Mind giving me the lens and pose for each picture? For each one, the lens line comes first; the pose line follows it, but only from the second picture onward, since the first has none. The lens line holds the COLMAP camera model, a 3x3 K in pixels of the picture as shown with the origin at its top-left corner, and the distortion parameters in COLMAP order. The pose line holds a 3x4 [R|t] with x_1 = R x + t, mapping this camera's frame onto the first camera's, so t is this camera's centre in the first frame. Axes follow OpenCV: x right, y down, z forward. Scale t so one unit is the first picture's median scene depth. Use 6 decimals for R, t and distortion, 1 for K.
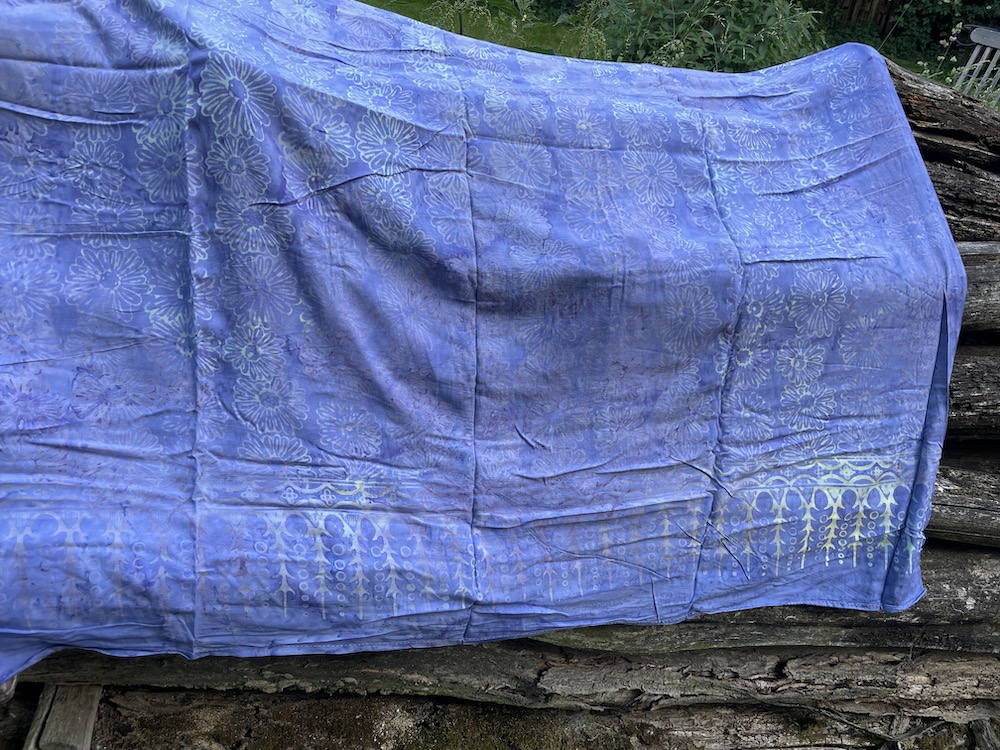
lens RADIAL K [[786.4, 0, 500.0], [0, 786.4, 375.0], [0, 0, 1]] dist [0.081324, -0.133515]
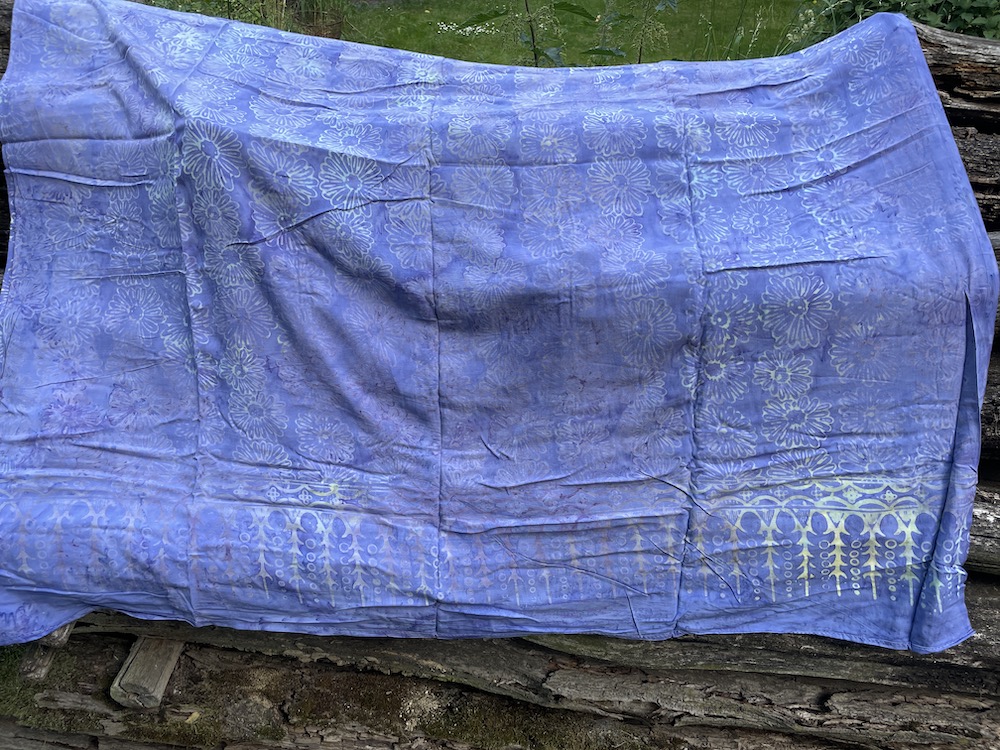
lens RADIAL K [[786.4, 0, 500.0], [0, 786.4, 375.0], [0, 0, 1]] dist [0.081324, -0.133515]
pose [[0.946485, -0.000041, -0.322747, 0.373597], [0.006369, 0.999808, 0.018551, -0.036117], [0.322684, -0.019614, 0.946304, 0.016519]]
